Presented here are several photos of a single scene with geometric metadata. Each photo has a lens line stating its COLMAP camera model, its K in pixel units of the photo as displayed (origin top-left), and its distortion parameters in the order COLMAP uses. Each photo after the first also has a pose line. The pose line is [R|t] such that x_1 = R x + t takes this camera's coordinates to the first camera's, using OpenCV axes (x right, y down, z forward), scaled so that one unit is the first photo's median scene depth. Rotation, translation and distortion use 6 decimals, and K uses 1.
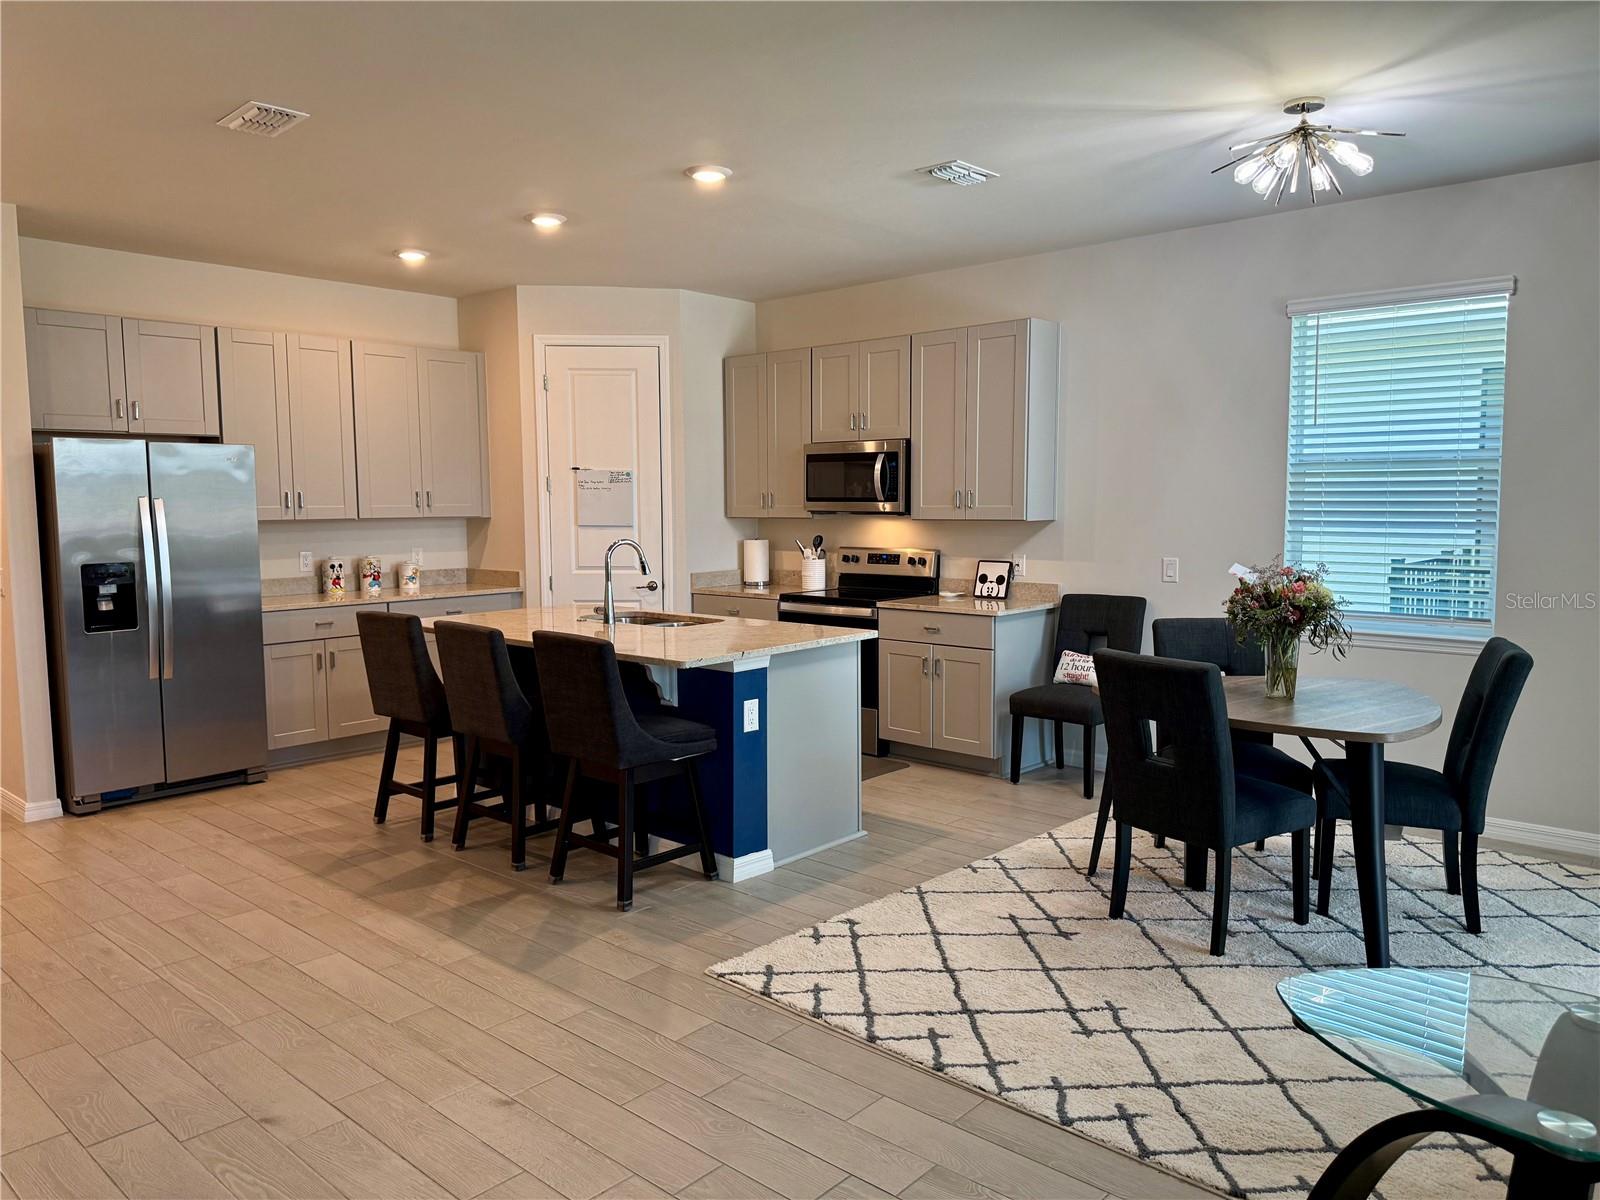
lens RADIAL K [[1116.2, 0, 800.0], [0, 1116.2, 600.0], [0, 0, 1]] dist [0.114887, -0.194150]
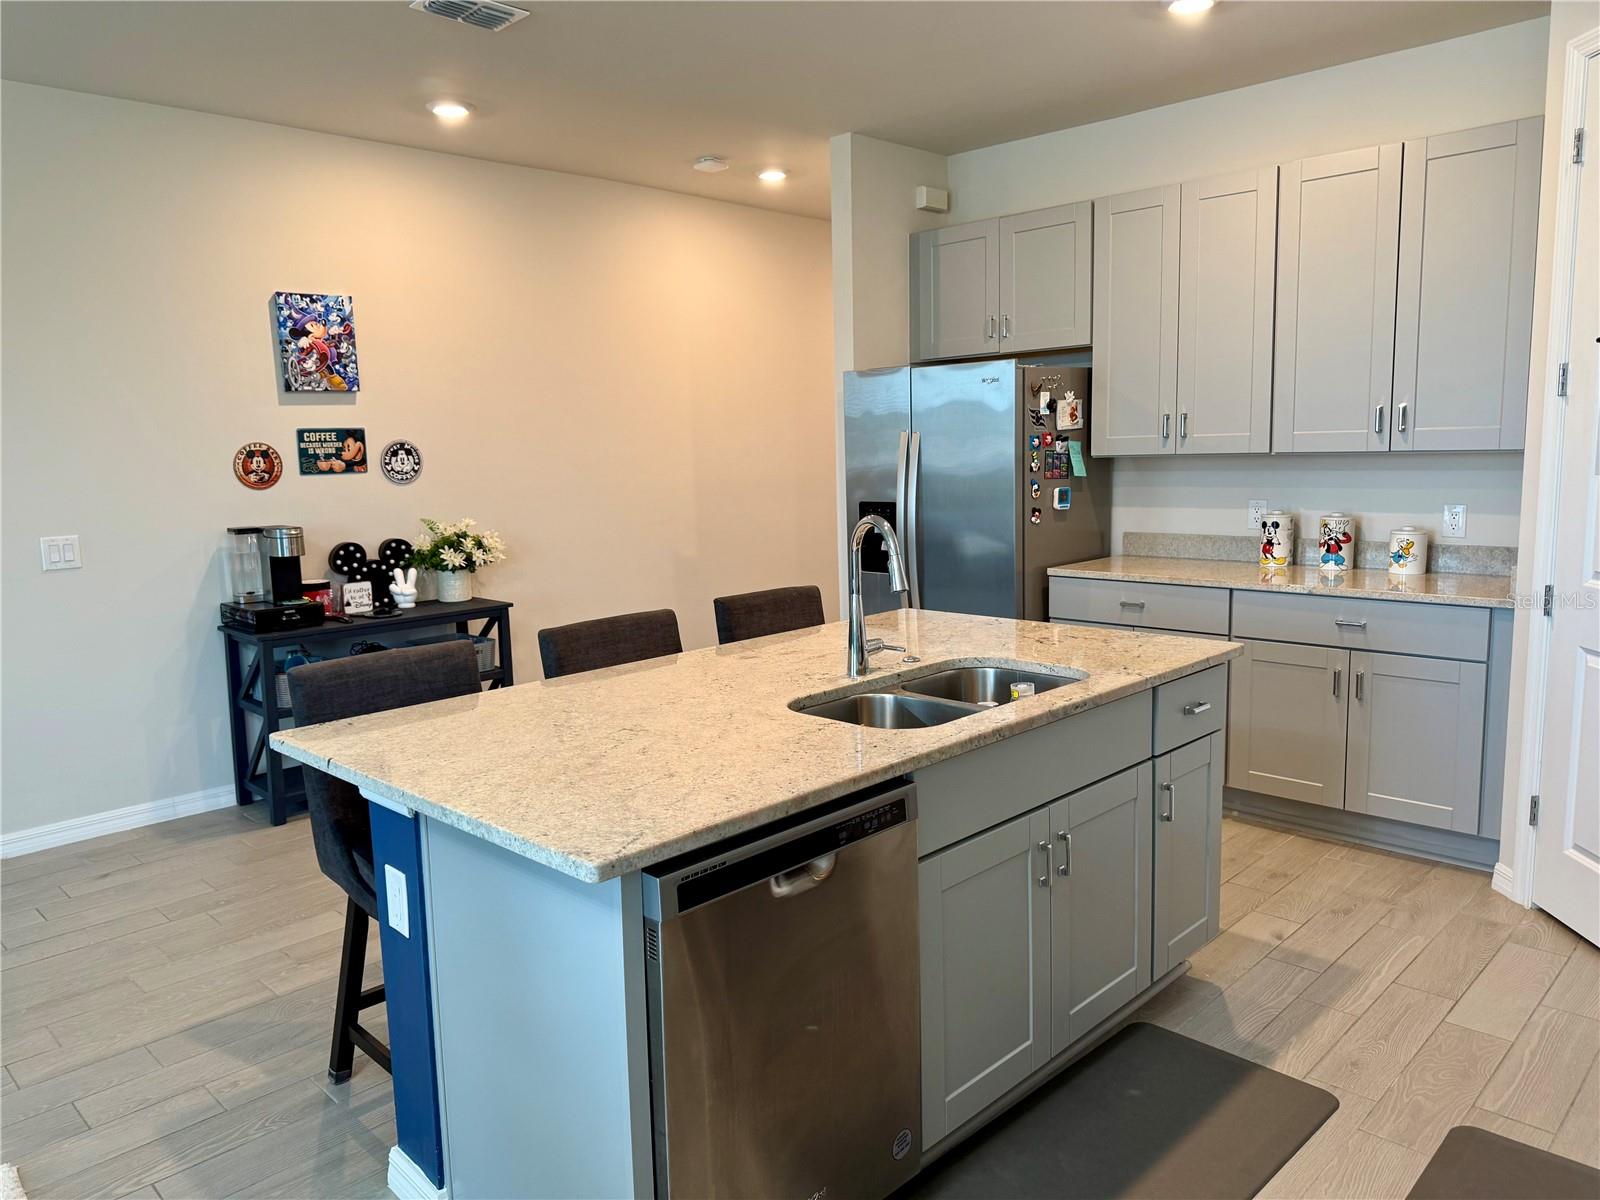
lens RADIAL K [[1132.3, 0, 800.0], [0, 1132.3, 600.0], [0, 0, 1]] dist [0.004969, 0.002271]
pose [[-0.046740, 0.147338, -0.987981, 0.268112], [-0.063734, 0.986607, 0.150148, -0.070157], [0.996872, 0.069986, -0.036724, 0.773803]]
